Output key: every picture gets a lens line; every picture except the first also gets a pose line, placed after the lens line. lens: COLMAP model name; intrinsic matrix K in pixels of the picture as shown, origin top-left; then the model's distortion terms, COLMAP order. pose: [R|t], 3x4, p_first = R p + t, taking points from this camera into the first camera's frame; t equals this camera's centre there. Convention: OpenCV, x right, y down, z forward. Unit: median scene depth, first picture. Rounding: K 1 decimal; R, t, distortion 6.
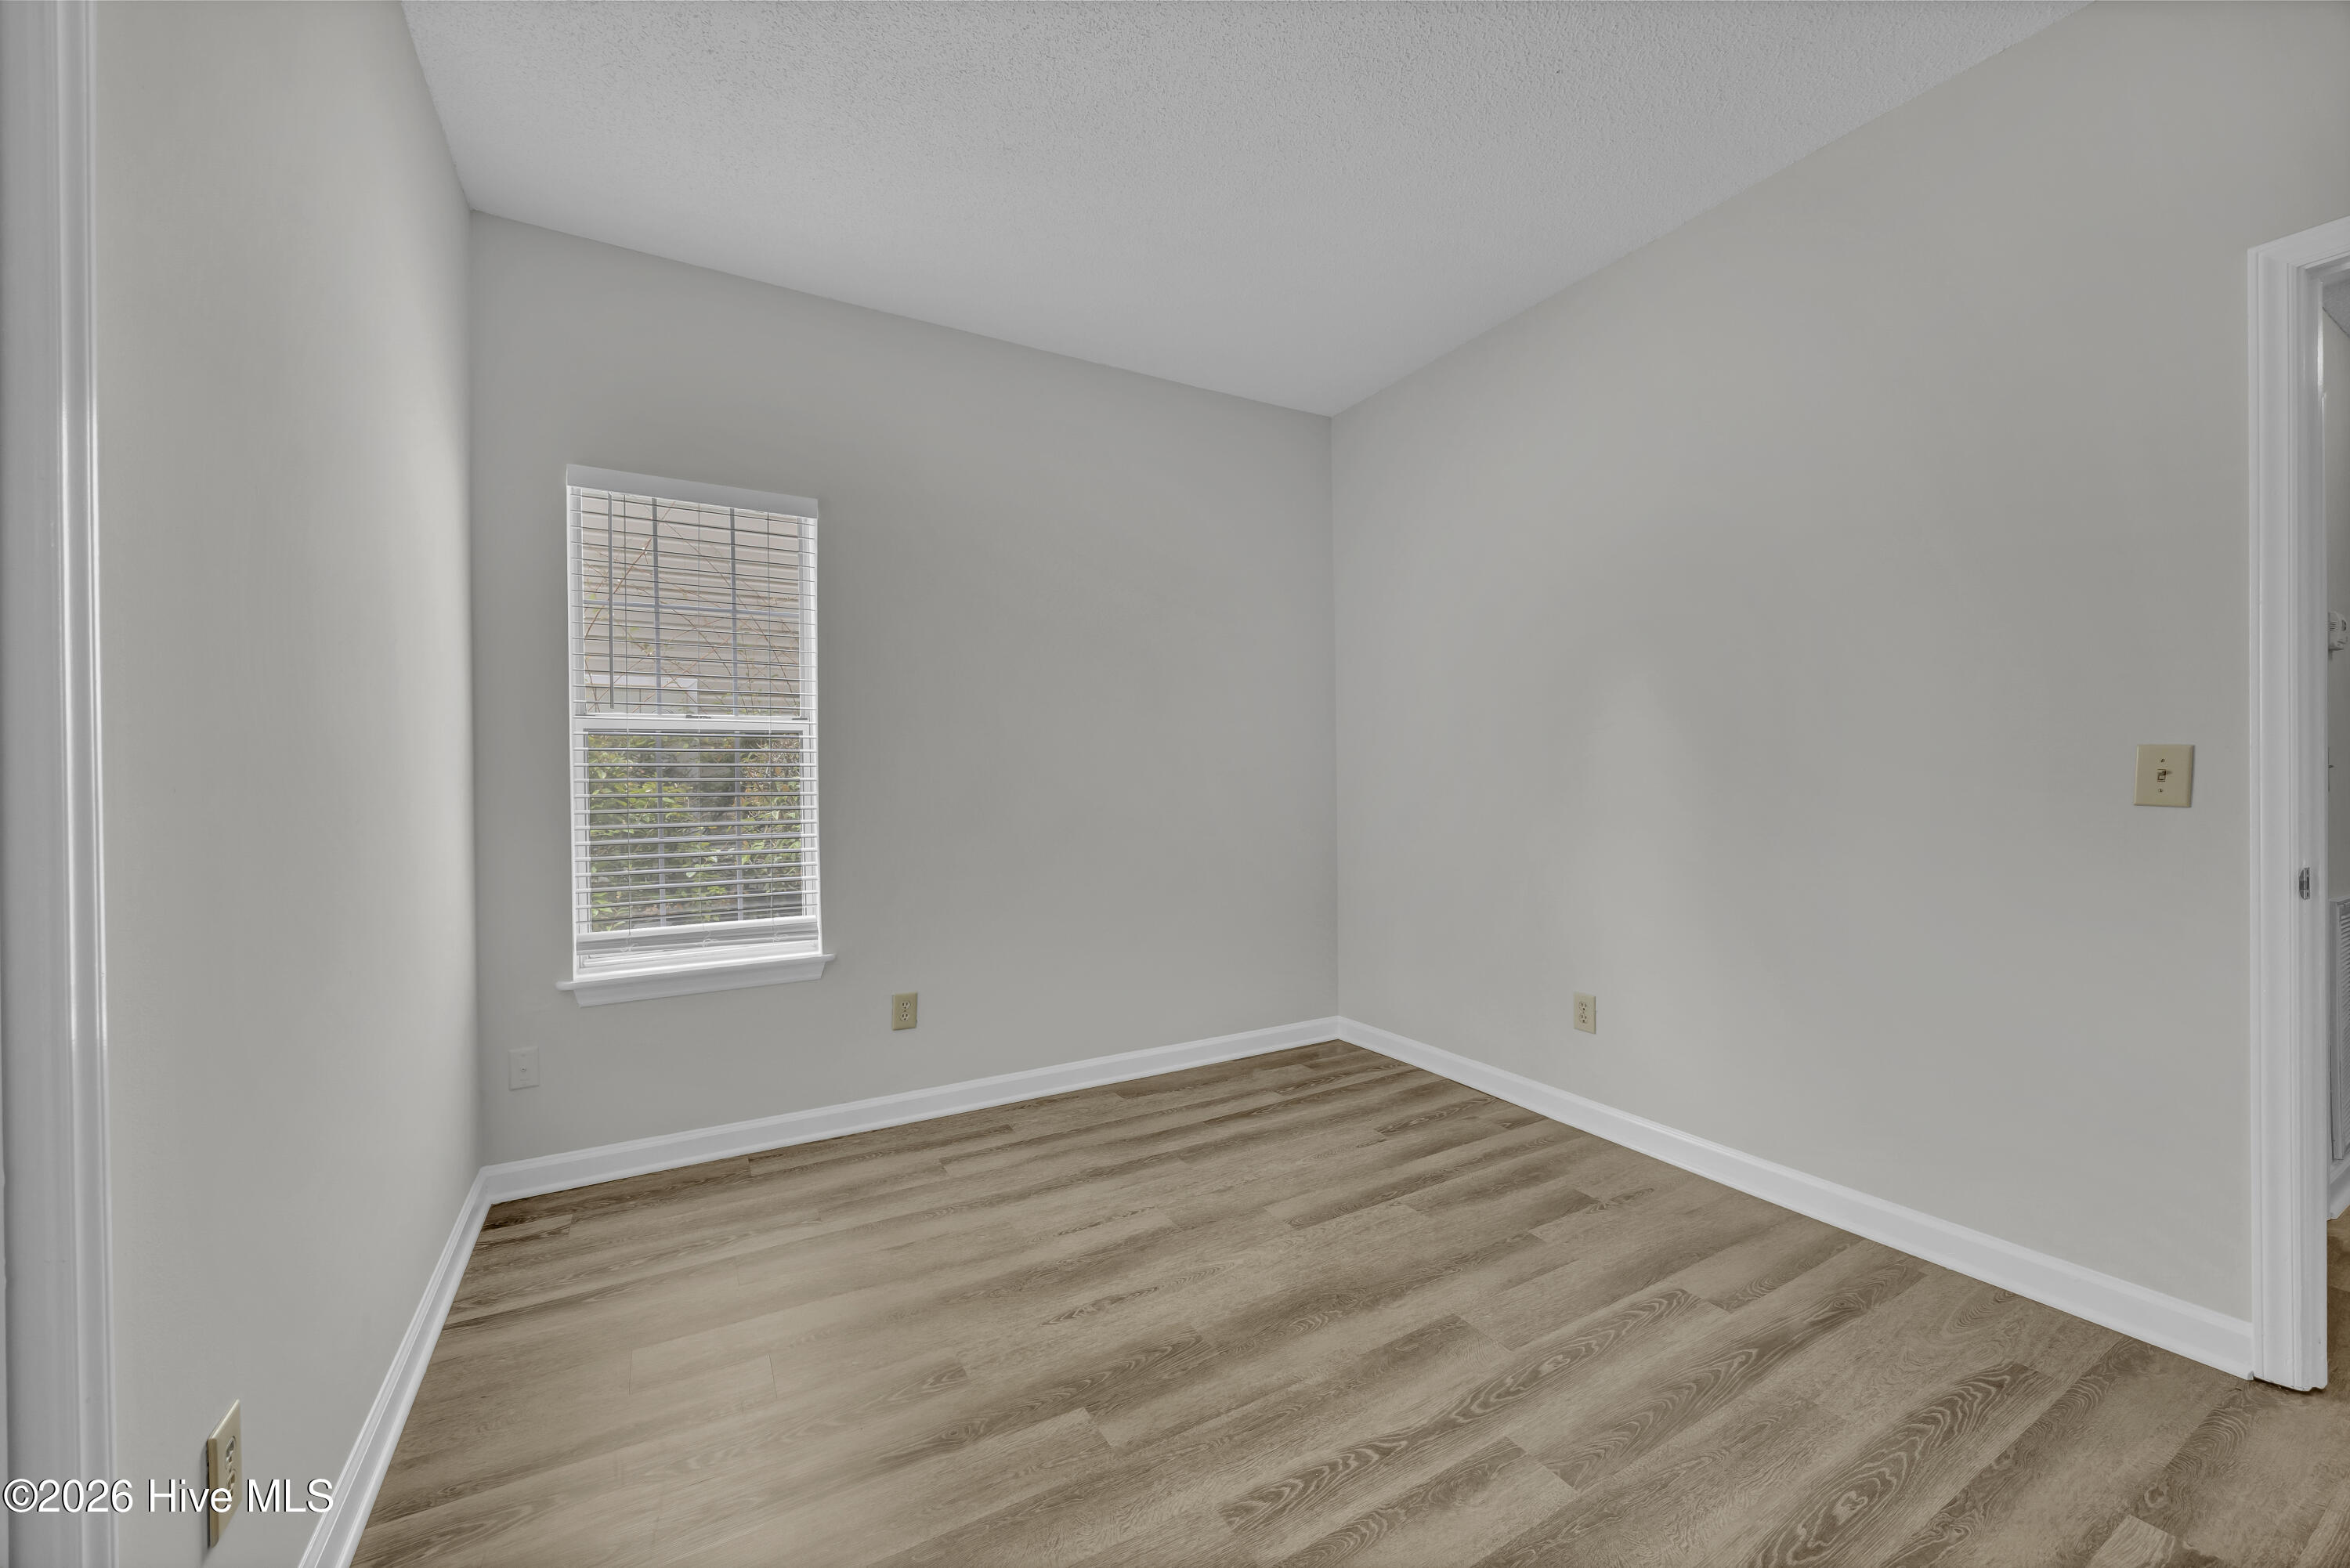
lens RADIAL K [[904.6, 0, 1191.5], [0, 904.6, 788.5], [0, 0, 1]] dist [-0.000966, -0.000087]
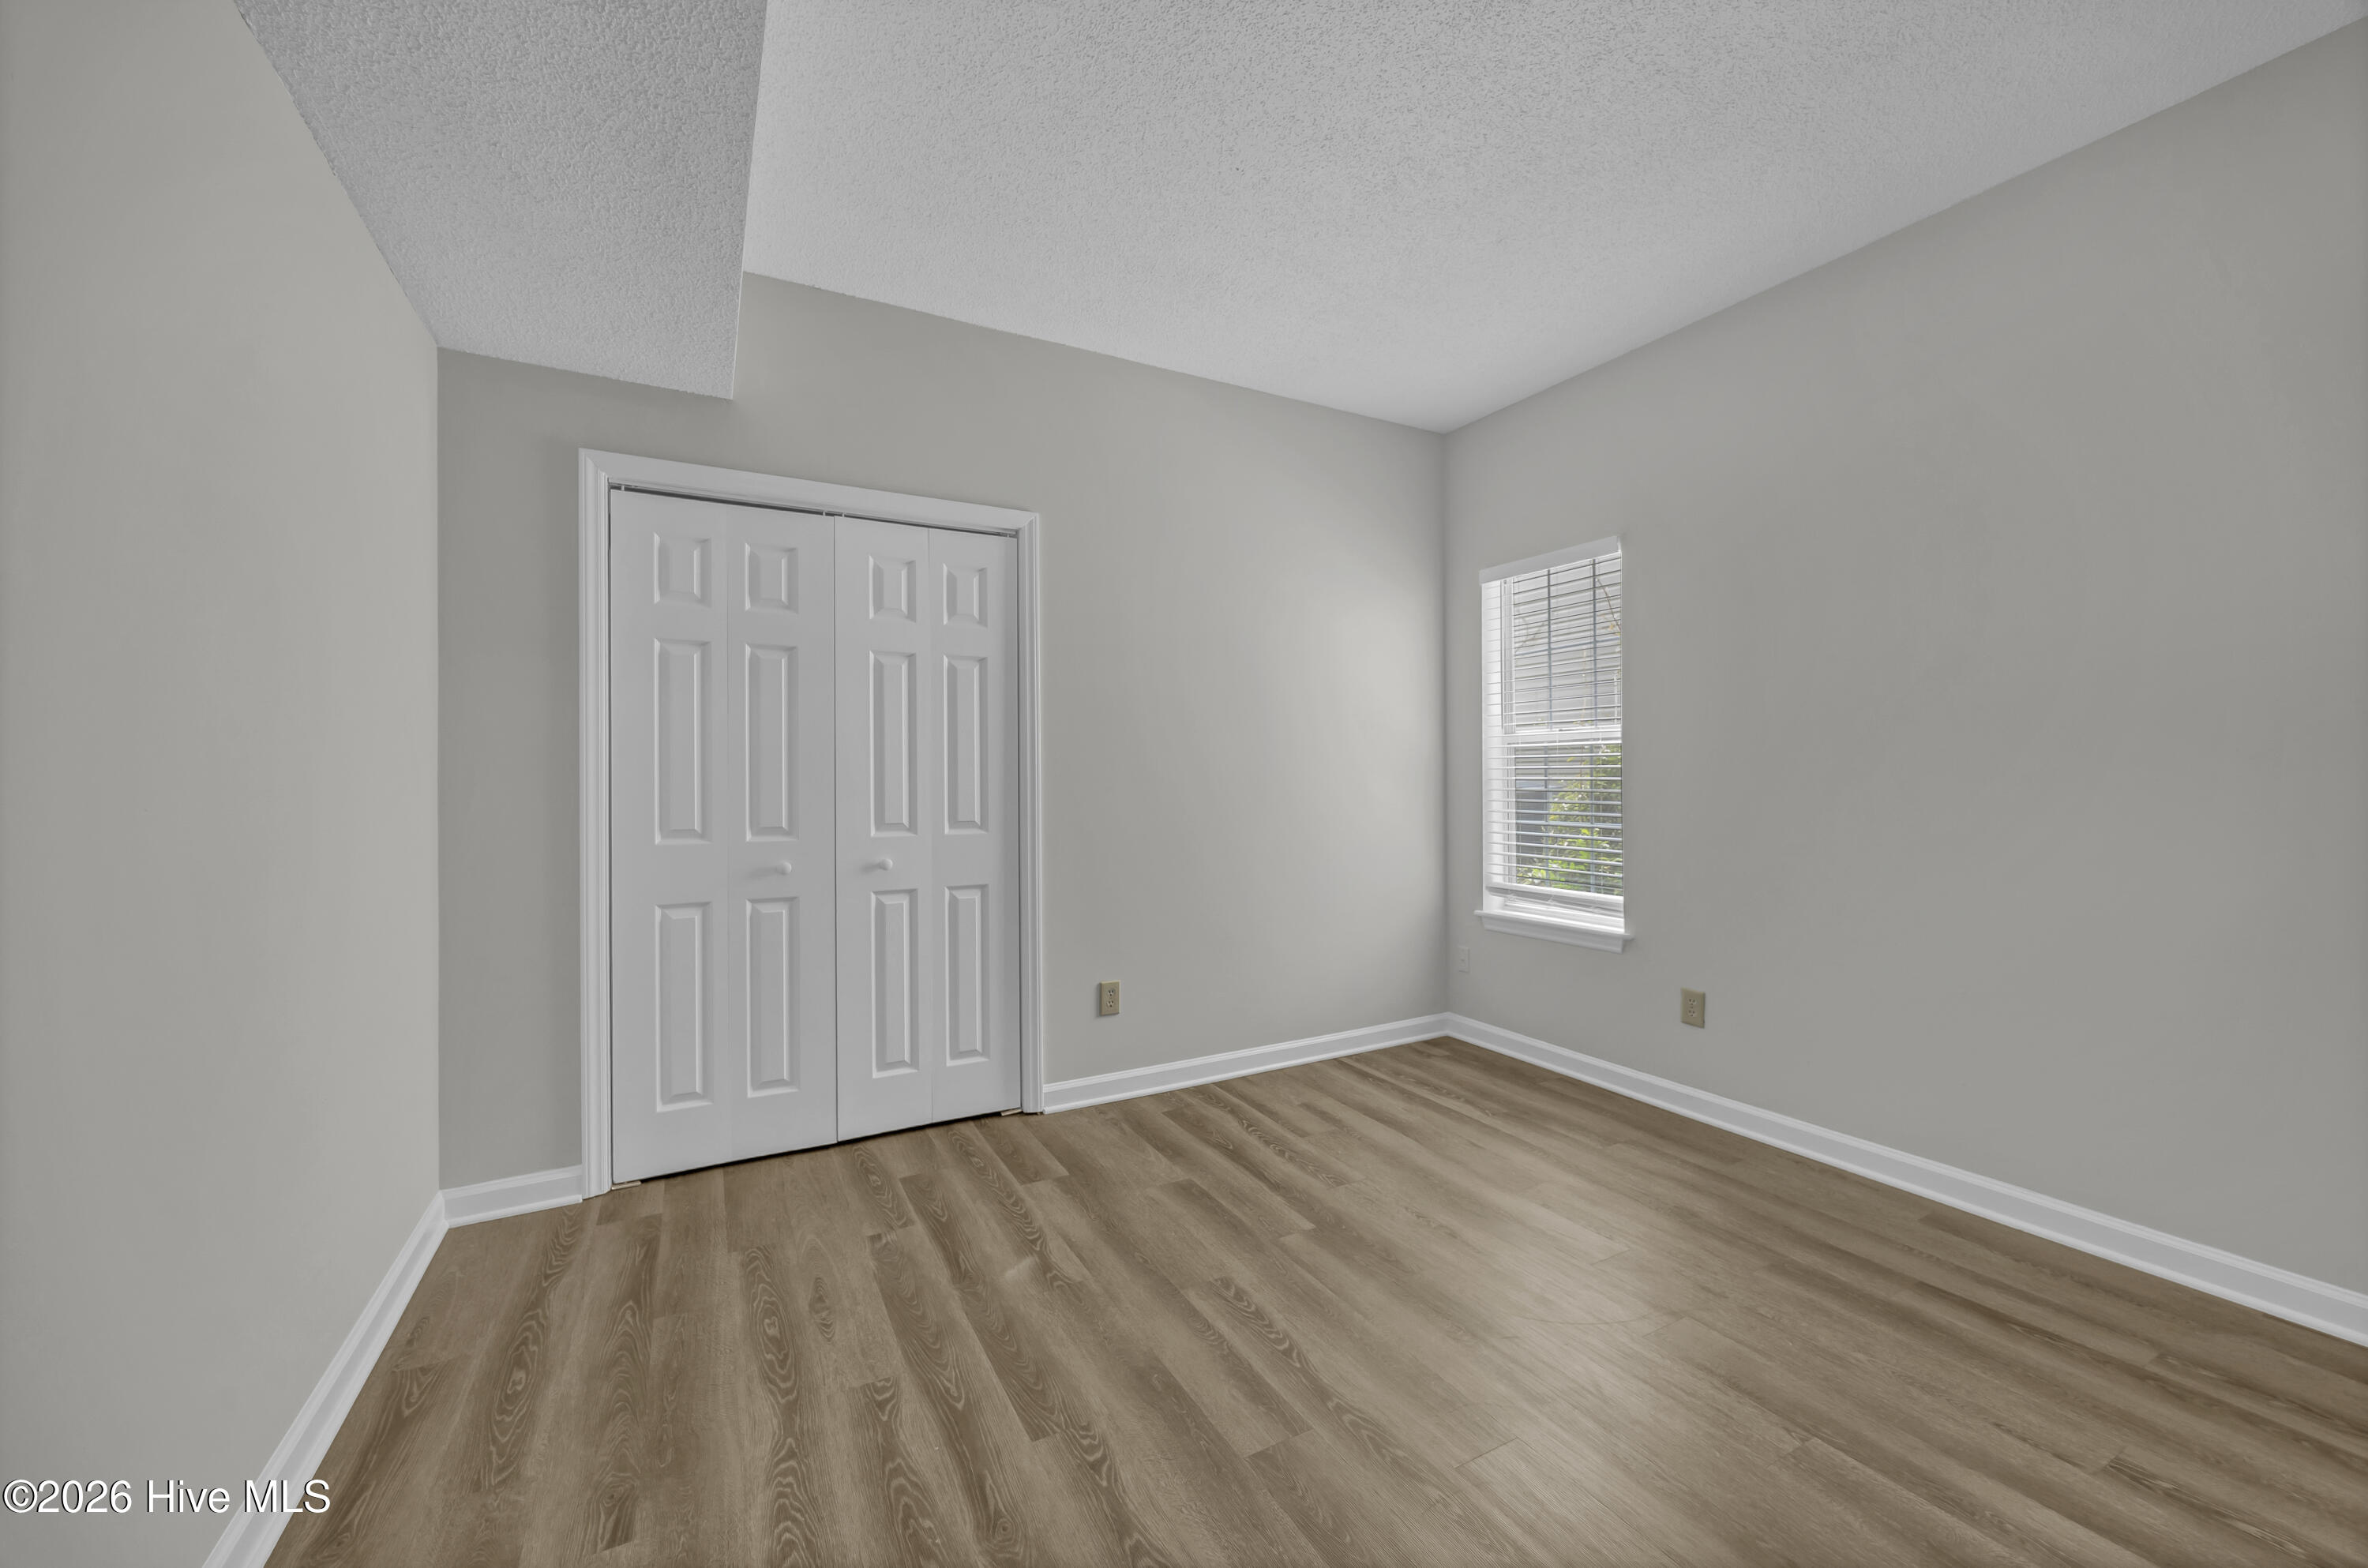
lens RADIAL K [[949.8, 0, 1195.2], [0, 949.8, 776.4], [0, 0, 1]] dist [-0.000048, 0.000103]
pose [[-0.051841, 0.004740, -0.998644, 0.852283], [-0.002619, 0.999985, 0.004882, -0.018084], [0.998652, 0.002869, -0.051828, 0.548960]]
